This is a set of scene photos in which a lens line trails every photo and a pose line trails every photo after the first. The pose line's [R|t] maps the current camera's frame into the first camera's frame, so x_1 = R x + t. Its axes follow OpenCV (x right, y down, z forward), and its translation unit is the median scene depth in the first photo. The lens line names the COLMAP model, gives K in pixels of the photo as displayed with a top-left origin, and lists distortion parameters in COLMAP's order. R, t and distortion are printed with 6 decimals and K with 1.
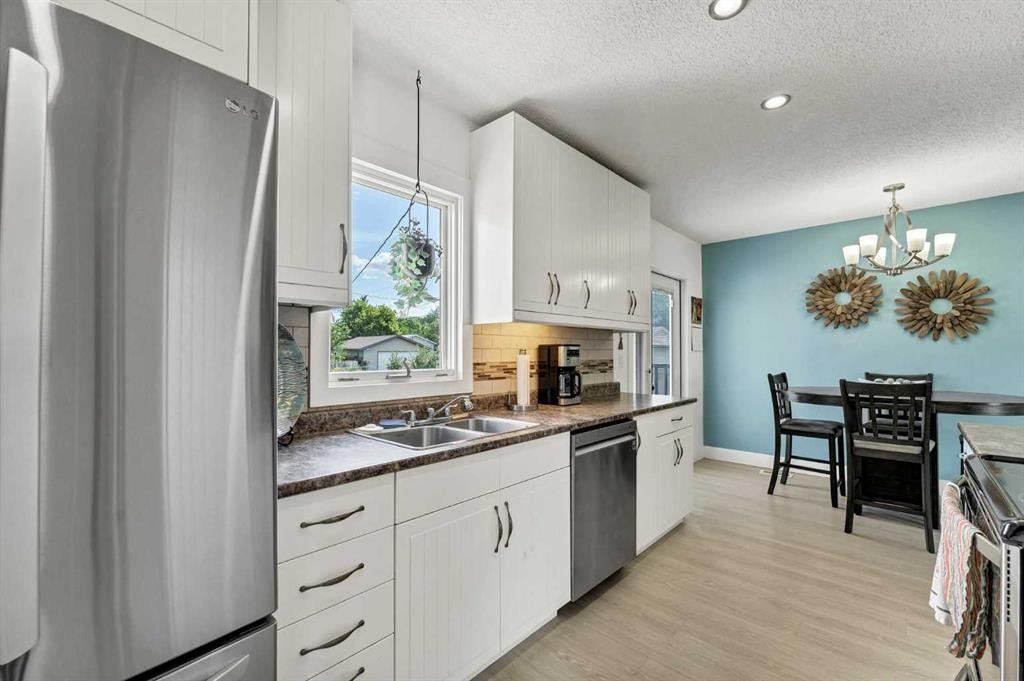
lens RADIAL K [[435.5, 0, 513.5], [0, 435.5, 349.7], [0, 0, 1]] dist [-0.002014, -0.000283]
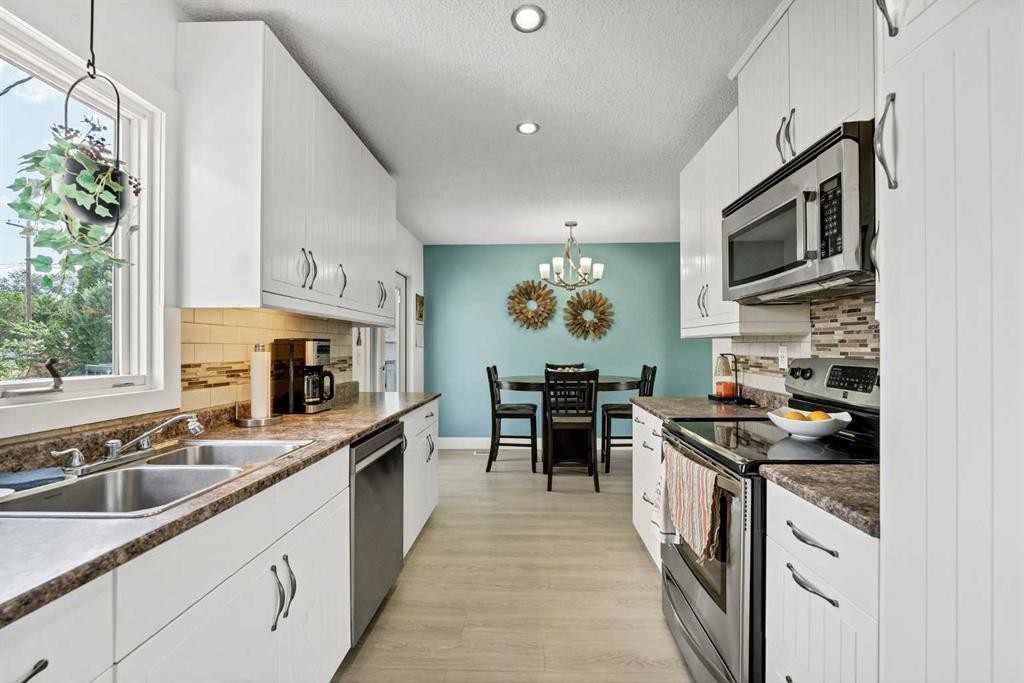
lens RADIAL K [[429.5, 0, 526.6], [0, 429.5, 348.3], [0, 0, 1]] dist [-0.000225, 0.000013]
pose [[0.748730, -0.001610, 0.662873, -0.117446], [-0.002382, 0.999984, 0.005119, 0.000629], [-0.662870, -0.005411, 0.748715, 0.124222]]
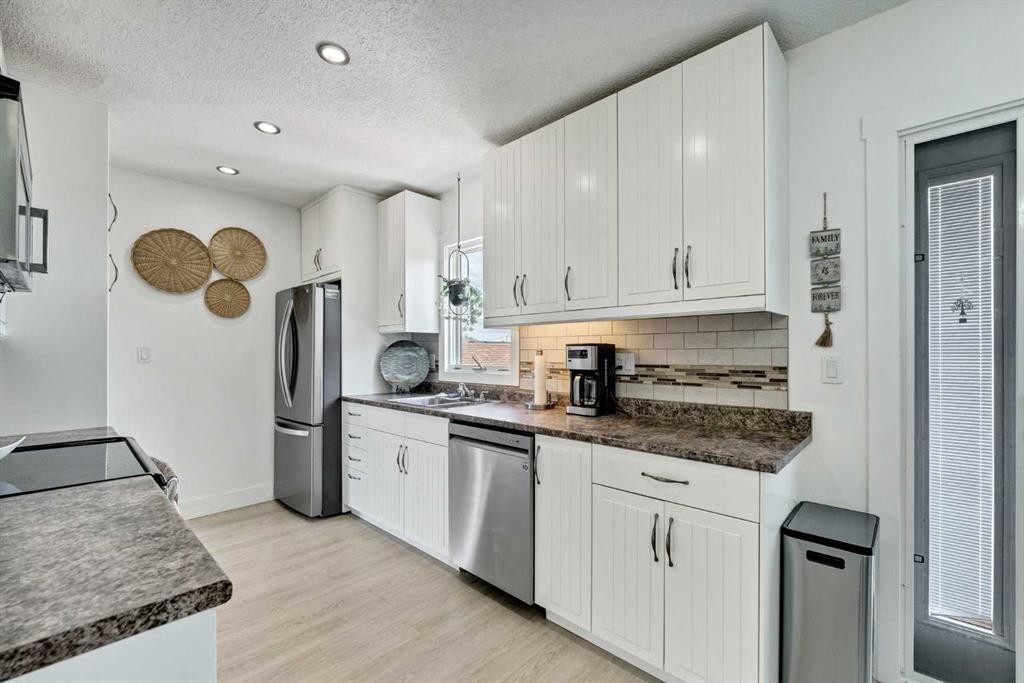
lens RADIAL K [[435.5, 0, 513.5], [0, 435.5, 350.7], [0, 0, 1]] dist [-0.002014, -0.000283]
pose [[-0.015899, -0.003306, -0.999868, 0.981578], [0.008141, 0.999961, -0.003436, 0.003424], [0.999840, -0.008195, -0.015871, 0.885591]]
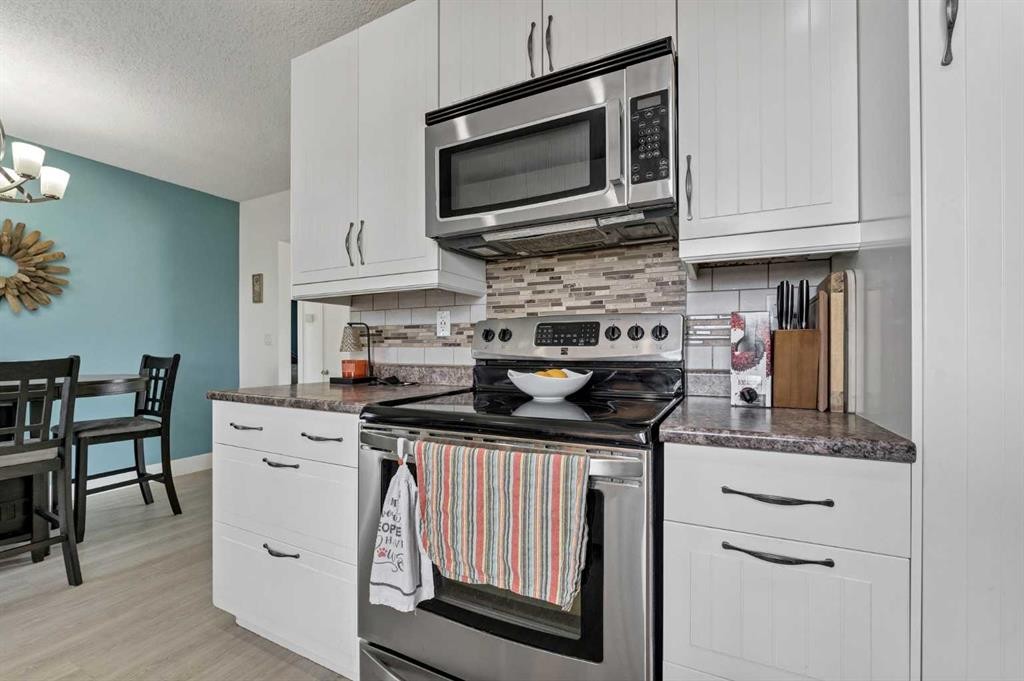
lens RADIAL K [[414.9, 0, 510.9], [0, 414.9, 351.2], [0, 0, 1]] dist [-0.008828, -0.000060]
pose [[-0.274322, 0.001740, 0.961636, 0.077654], [-0.003301, 0.999991, -0.002751, 0.063710], [-0.961632, -0.003929, -0.274314, 0.468988]]
